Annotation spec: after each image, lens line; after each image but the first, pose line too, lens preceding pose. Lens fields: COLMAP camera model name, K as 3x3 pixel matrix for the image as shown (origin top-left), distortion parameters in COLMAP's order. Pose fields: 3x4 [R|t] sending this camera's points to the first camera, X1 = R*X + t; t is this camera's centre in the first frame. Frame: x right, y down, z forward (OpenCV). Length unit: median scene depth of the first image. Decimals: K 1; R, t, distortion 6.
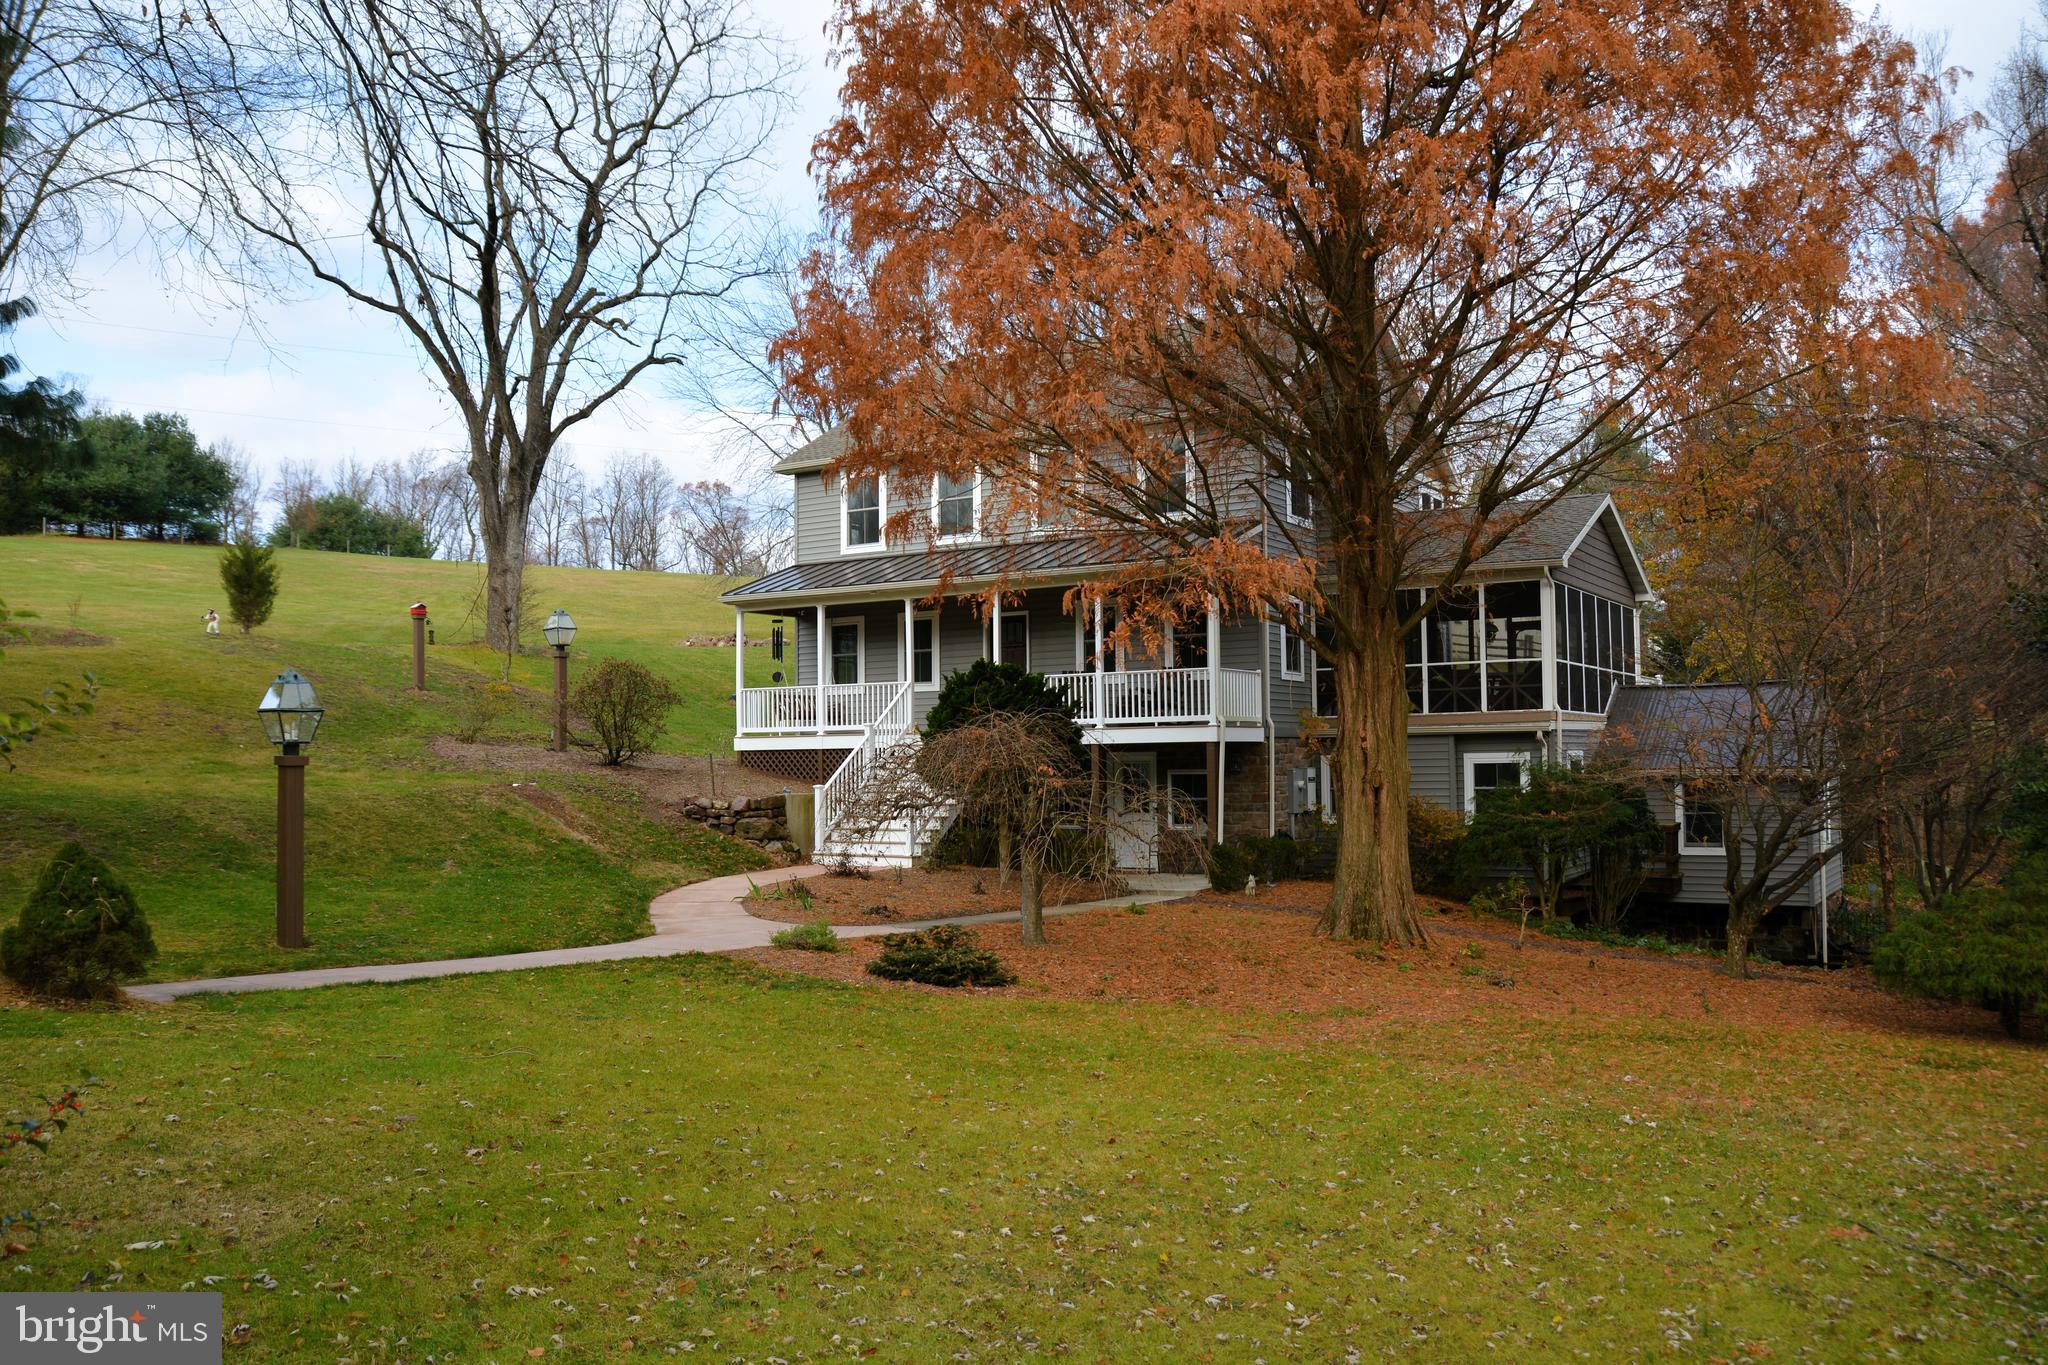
lens RADIAL K [[1610.4, 0, 1024.0], [0, 1610.4, 682.5], [0, 0, 1]] dist [-0.106444, 0.007010]
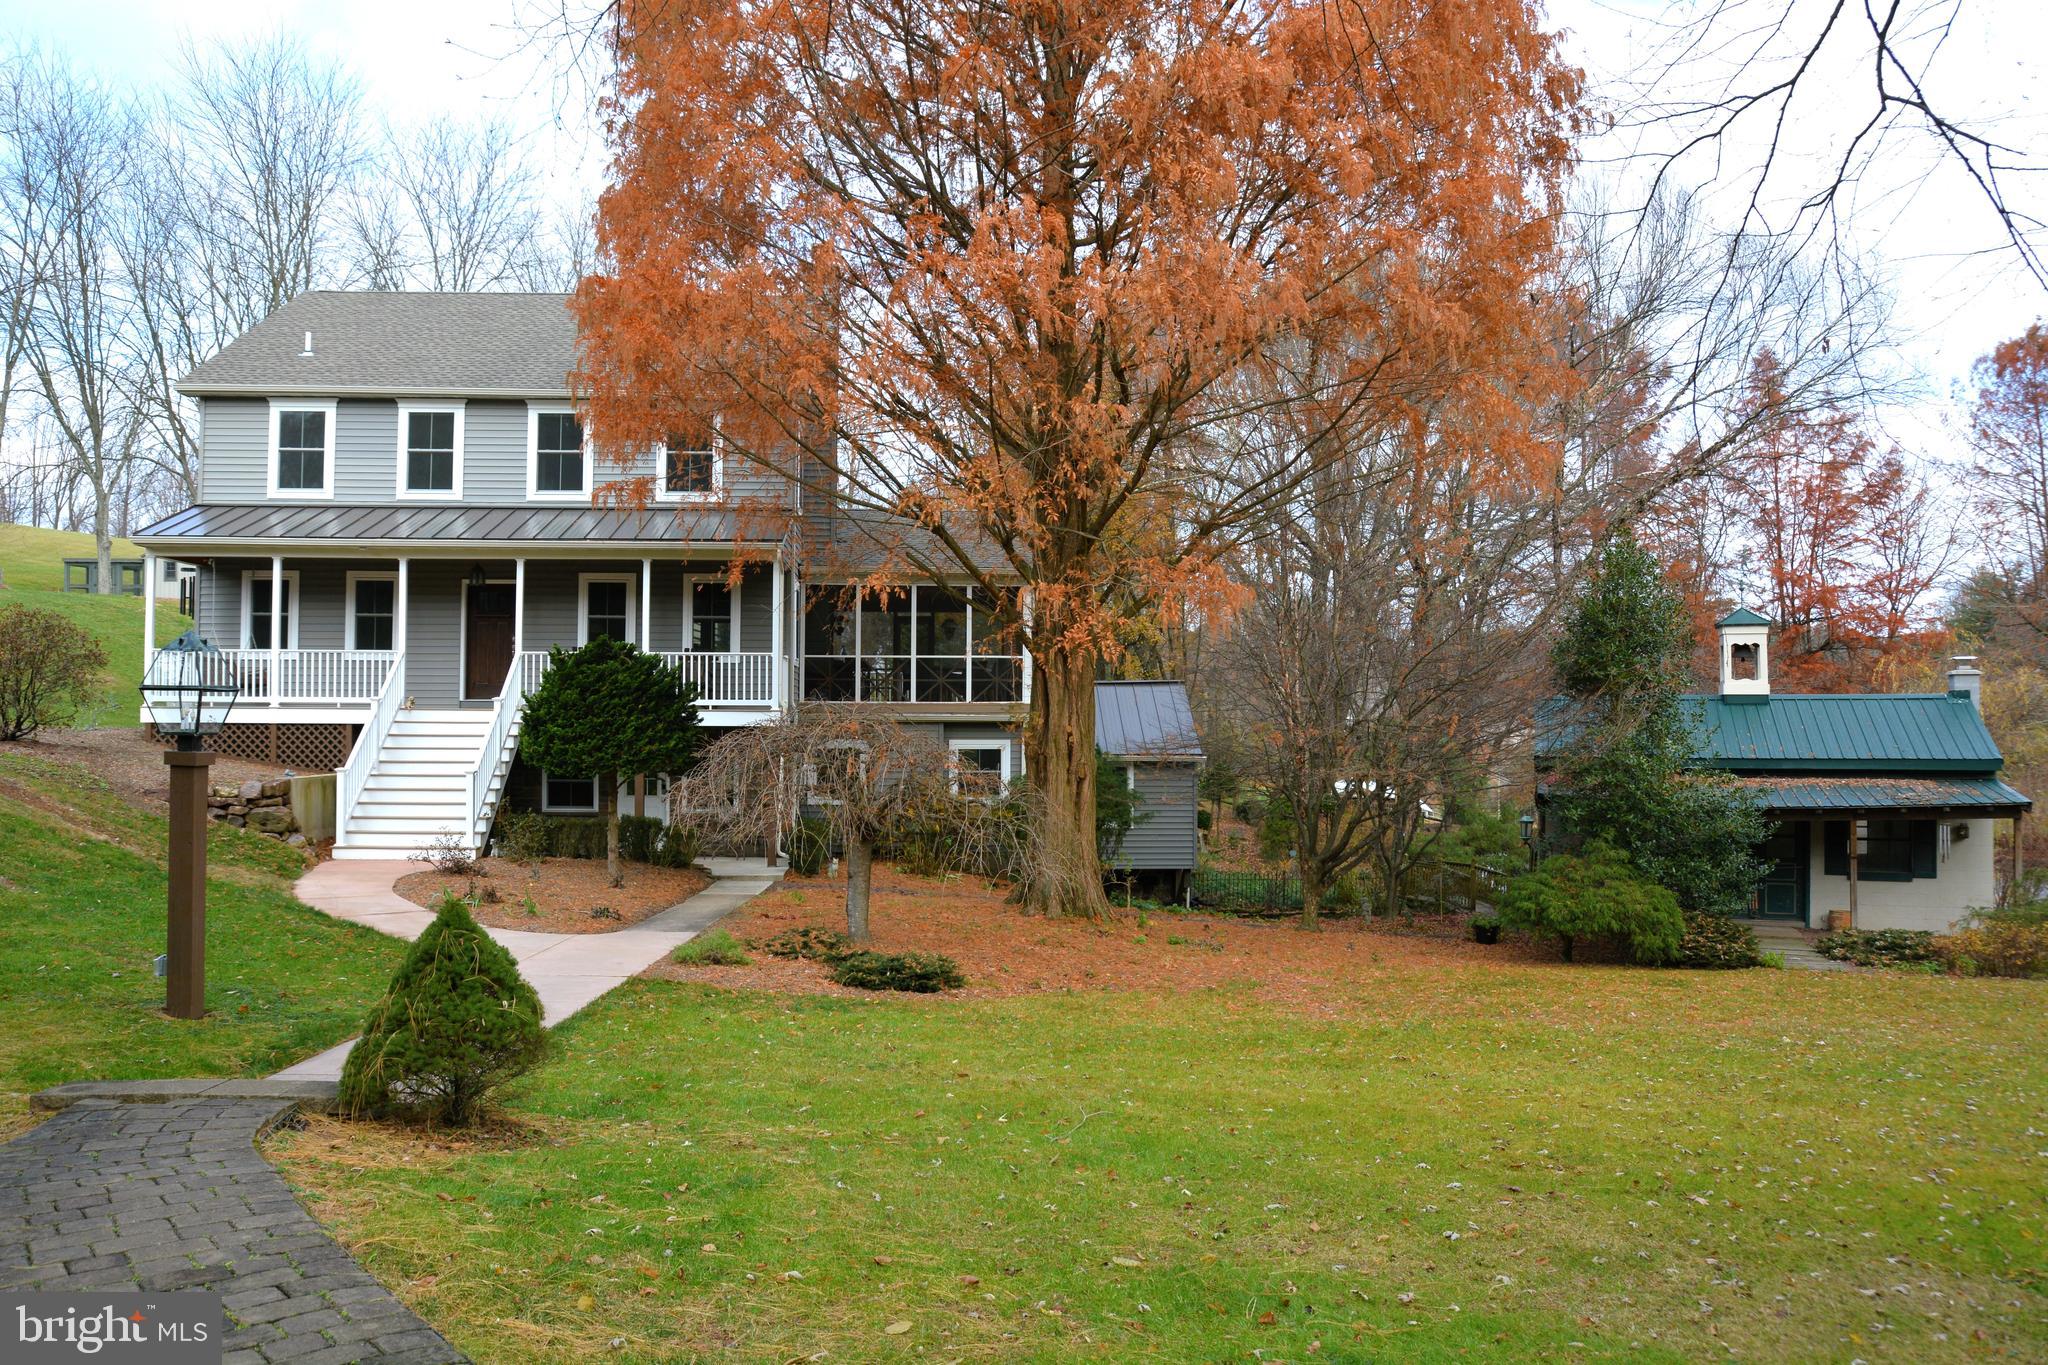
lens RADIAL K [[1537.1, 0, 1024.0], [0, 1537.1, 682.5], [0, 0, 1]] dist [-0.127276, 0.096135]
pose [[0.798379, 0.031142, 0.601349, -0.308328], [-0.044211, 0.998998, 0.006961, -0.004049], [-0.600530, -0.032144, 0.798956, 0.124584]]
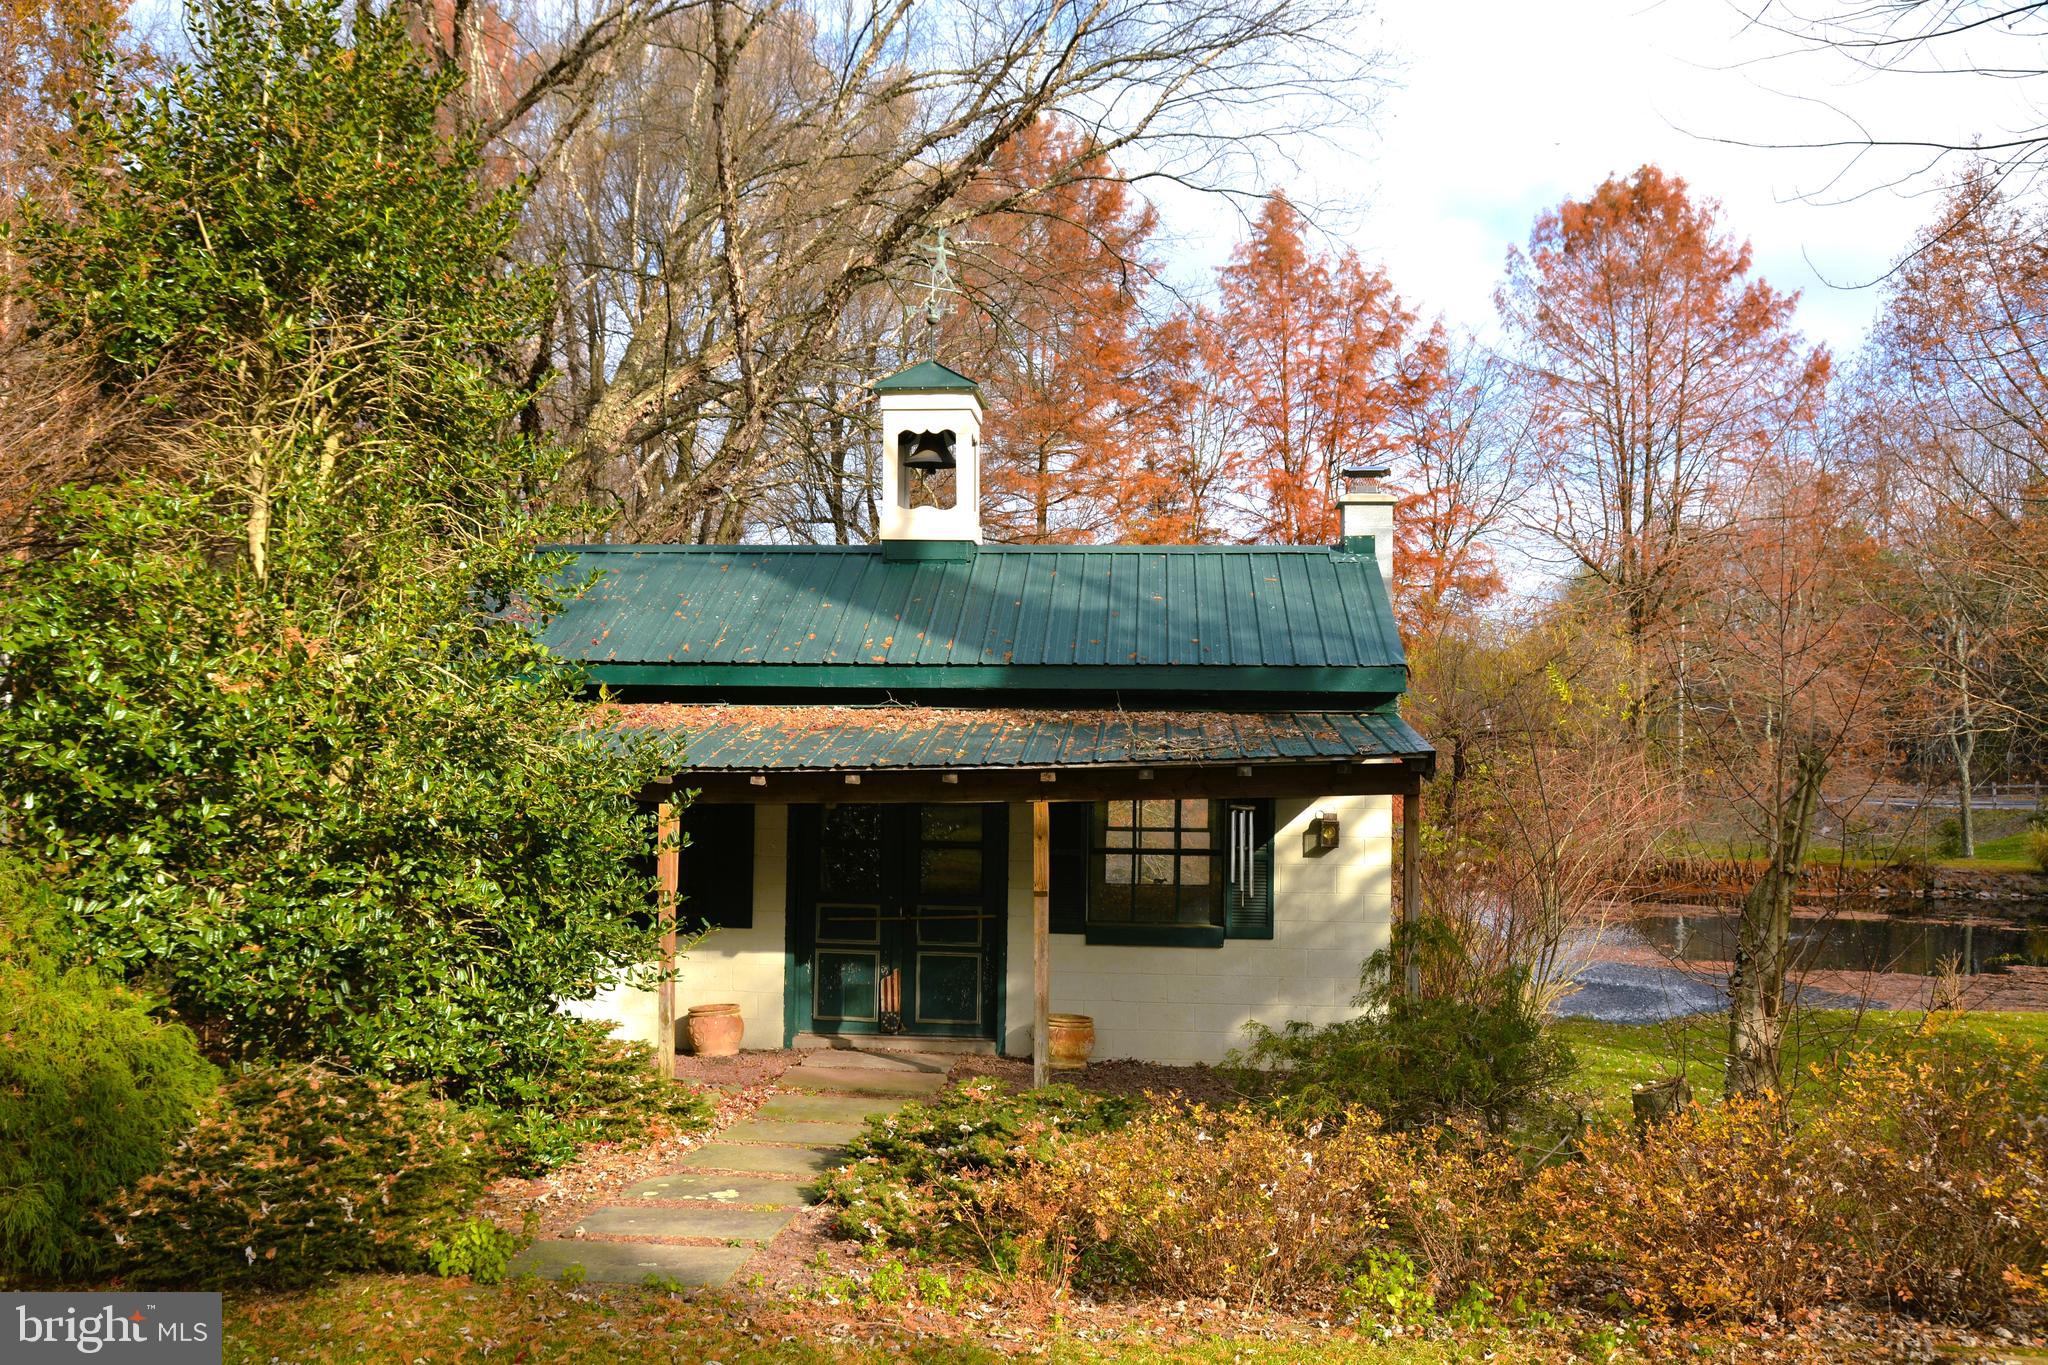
lens RADIAL K [[1730.4, 0, 1024.0], [0, 1730.4, 682.5], [0, 0, 1]] dist [-0.107708, 0.002409]
pose [[0.624951, 0.043636, 0.779443, 0.254574], [-0.058320, 0.998256, -0.009125, 0.035257], [-0.778482, -0.039755, 0.626406, 0.266925]]
